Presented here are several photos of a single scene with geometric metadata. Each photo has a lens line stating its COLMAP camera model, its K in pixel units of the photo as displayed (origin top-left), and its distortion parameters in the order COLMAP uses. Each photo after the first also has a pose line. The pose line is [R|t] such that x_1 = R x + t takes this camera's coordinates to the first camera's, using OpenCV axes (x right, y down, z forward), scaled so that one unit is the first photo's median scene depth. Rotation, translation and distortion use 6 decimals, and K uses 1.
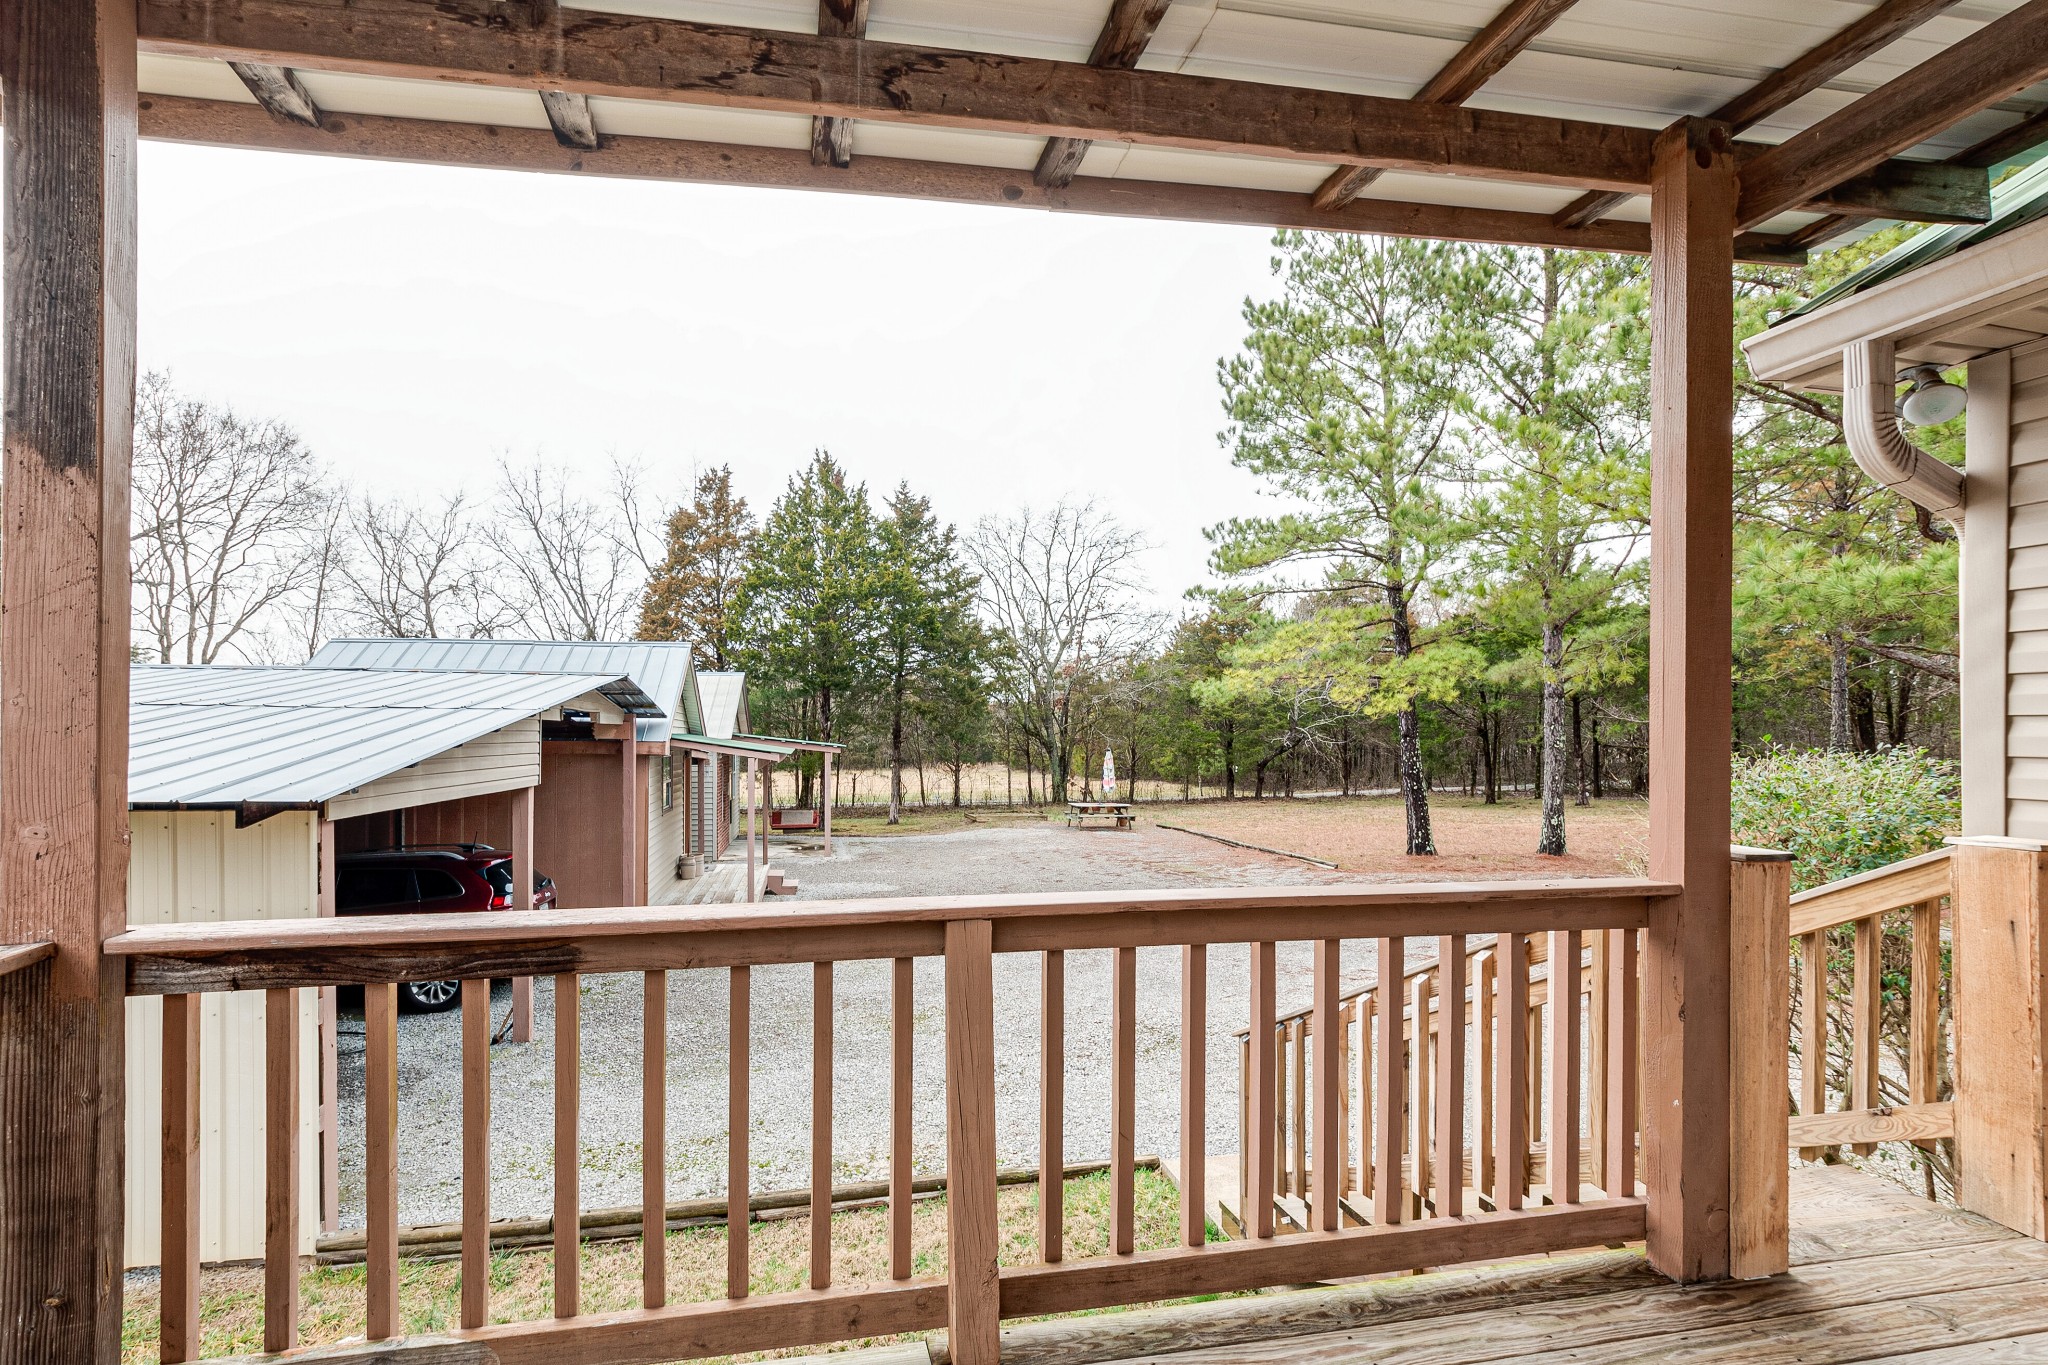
lens RADIAL K [[914.3, 0, 1021.9], [0, 914.3, 730.7], [0, 0, 1]] dist [-0.000569, -0.000076]
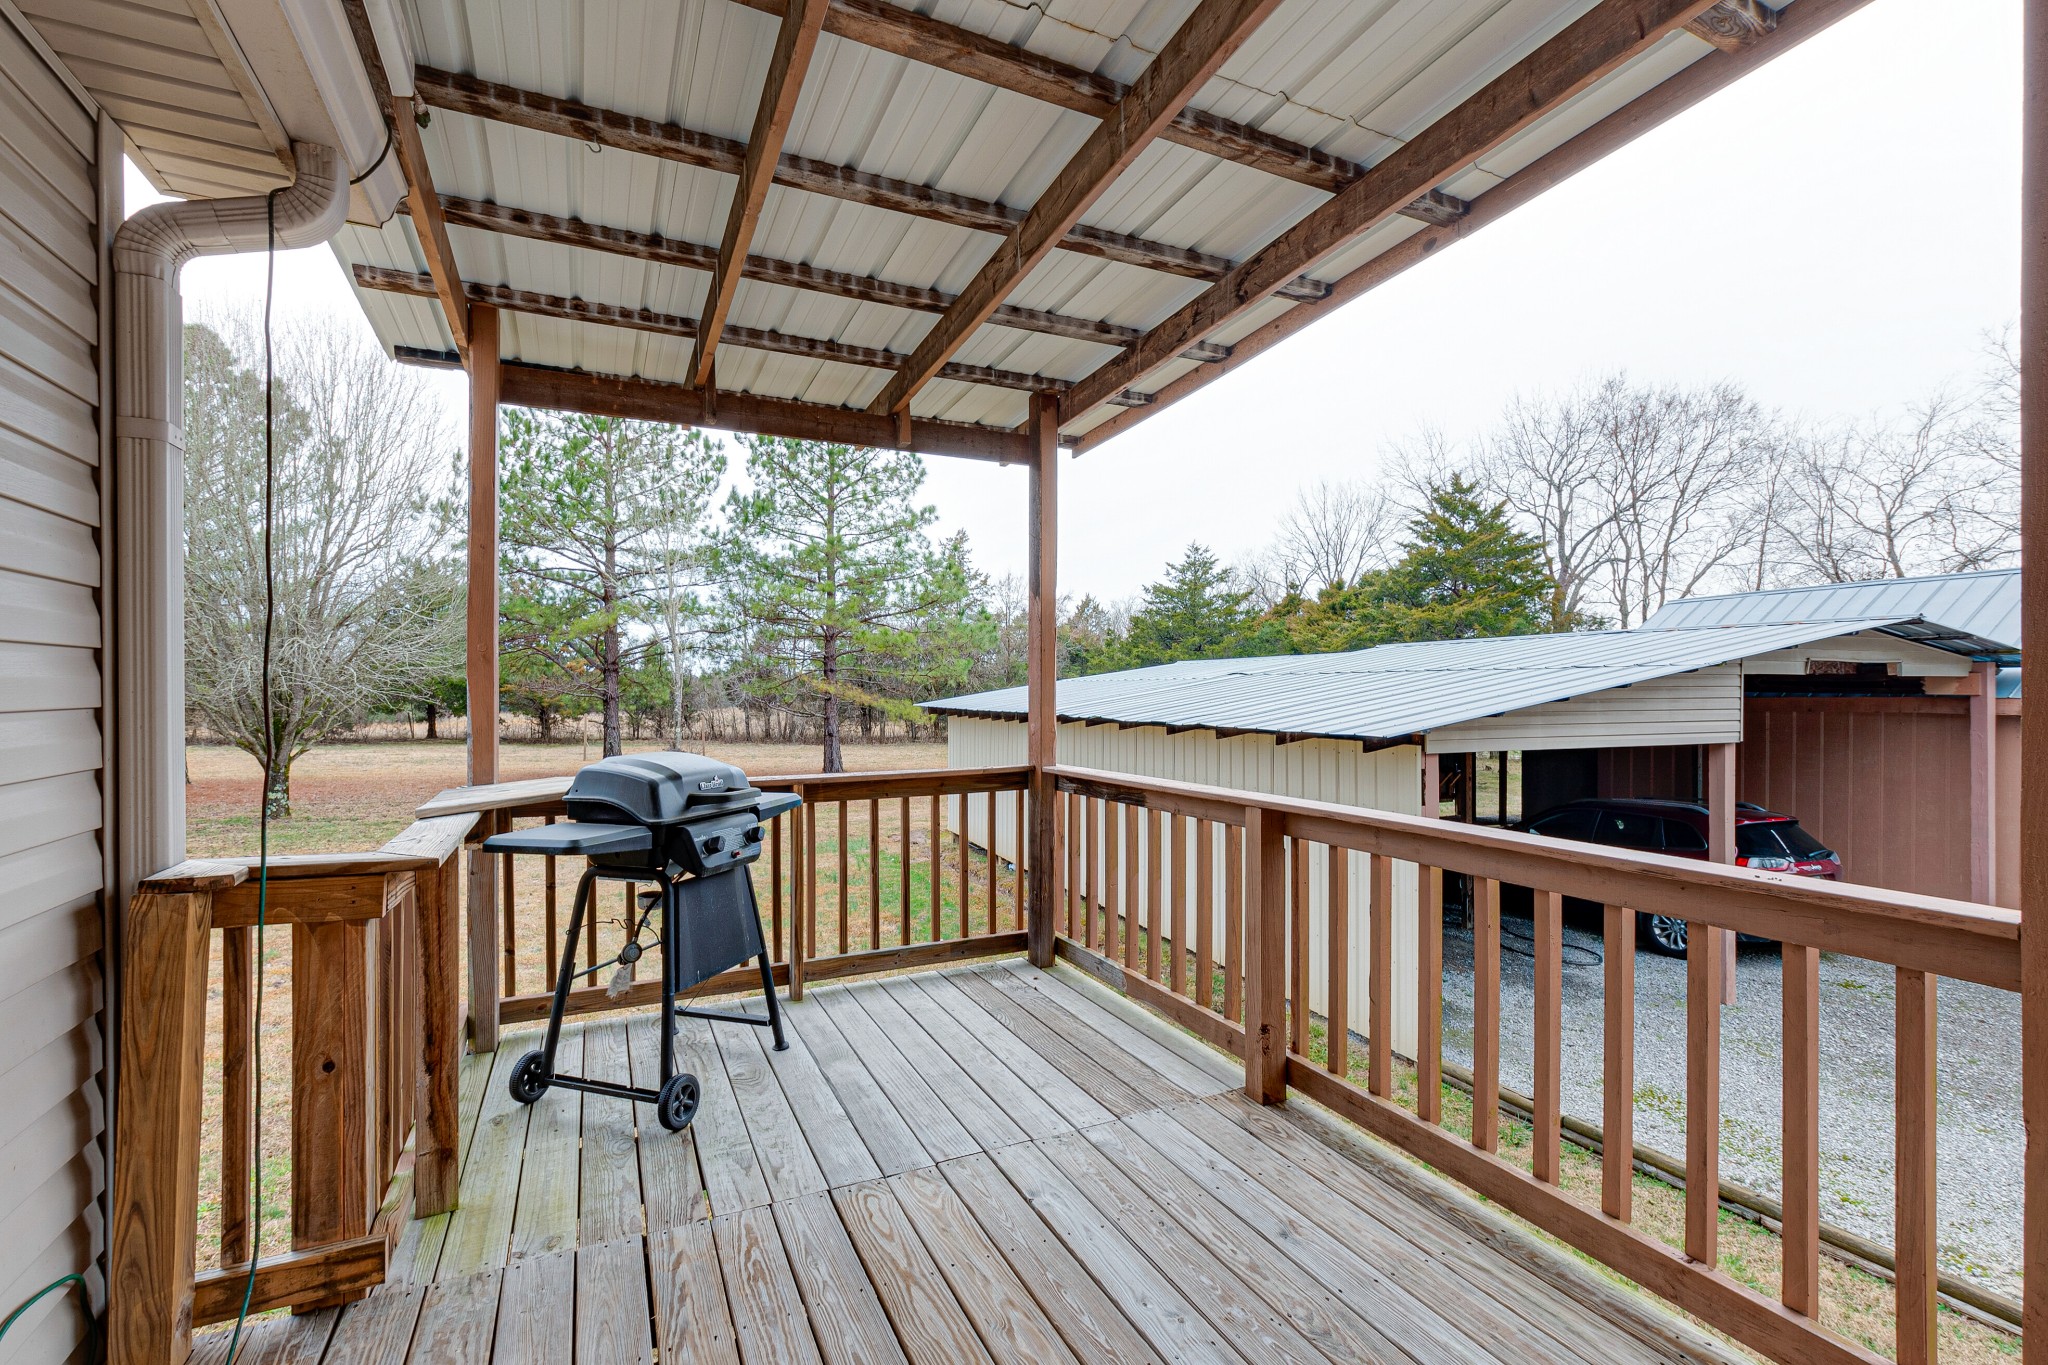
lens RADIAL K [[913.9, 0, 1027.9], [0, 913.9, 677.7], [0, 0, 1]] dist [-0.000486, -0.000252]
pose [[0.239934, -0.016969, -0.970641, 0.393312], [0.007384, 0.999850, -0.015654, 0.000890], [0.970761, -0.003411, 0.240024, 0.071338]]
